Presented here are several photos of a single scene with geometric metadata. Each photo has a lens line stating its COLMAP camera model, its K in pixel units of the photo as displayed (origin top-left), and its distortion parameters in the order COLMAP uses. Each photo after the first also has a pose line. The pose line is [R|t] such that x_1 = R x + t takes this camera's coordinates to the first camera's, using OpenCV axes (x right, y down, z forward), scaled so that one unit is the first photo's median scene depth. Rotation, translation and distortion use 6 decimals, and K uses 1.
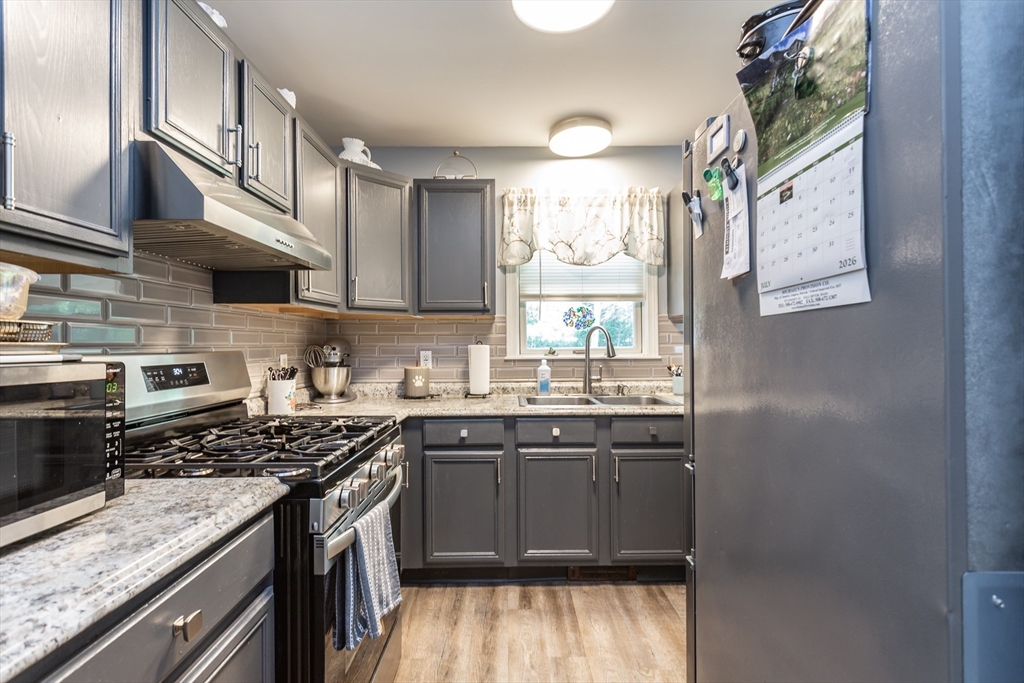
lens RADIAL K [[483.1, 0, 511.6], [0, 483.1, 343.1], [0, 0, 1]] dist [-0.001136, -0.000057]
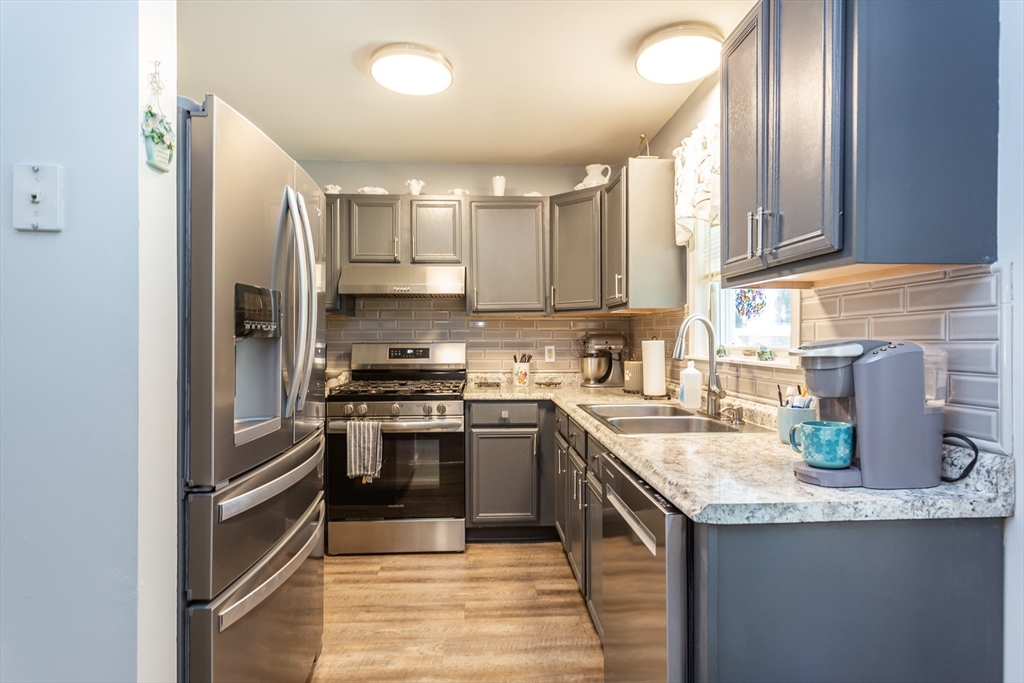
lens RADIAL K [[538.8, 0, 511.6], [0, 538.8, 342.3], [0, 0, 1]] dist [-0.004260, 0.002615]
pose [[0.049668, 0.012009, -0.998694, 1.210942], [0.002587, 0.999923, 0.012152, -0.007508], [0.998762, -0.003188, 0.049634, 0.905895]]
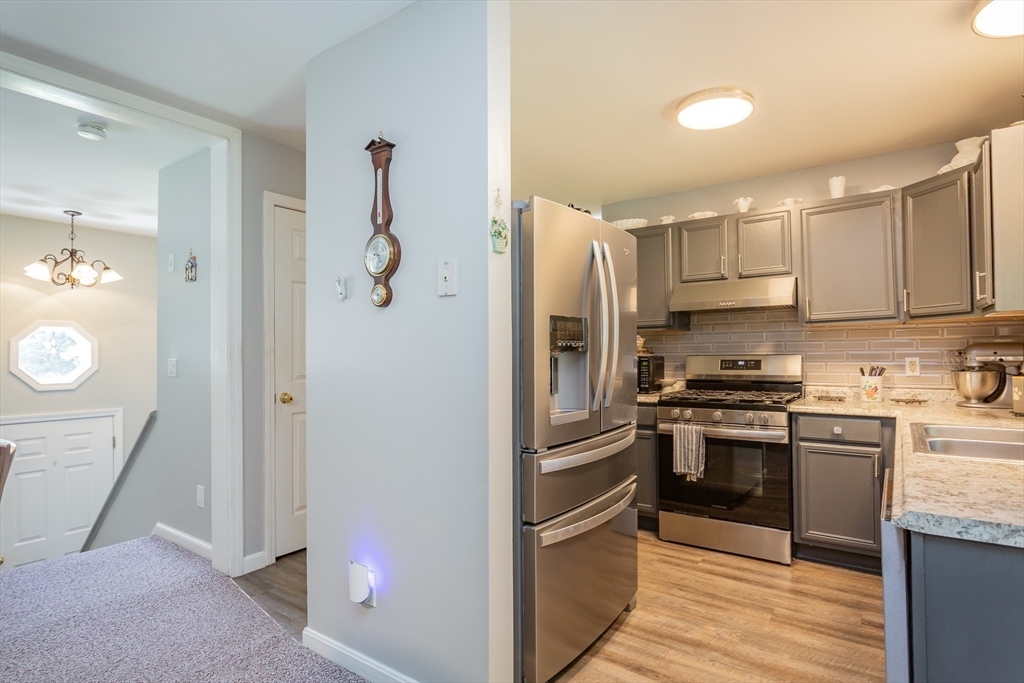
lens RADIAL K [[538.8, 0, 514.7], [0, 538.8, 345.5], [0, 0, 1]] dist [-0.004260, 0.002615]
pose [[-0.589841, 0.000476, -0.807519, 1.351791], [0.015864, 0.999814, -0.010998, -0.008613], [0.807364, -0.019297, -0.589739, 1.106899]]
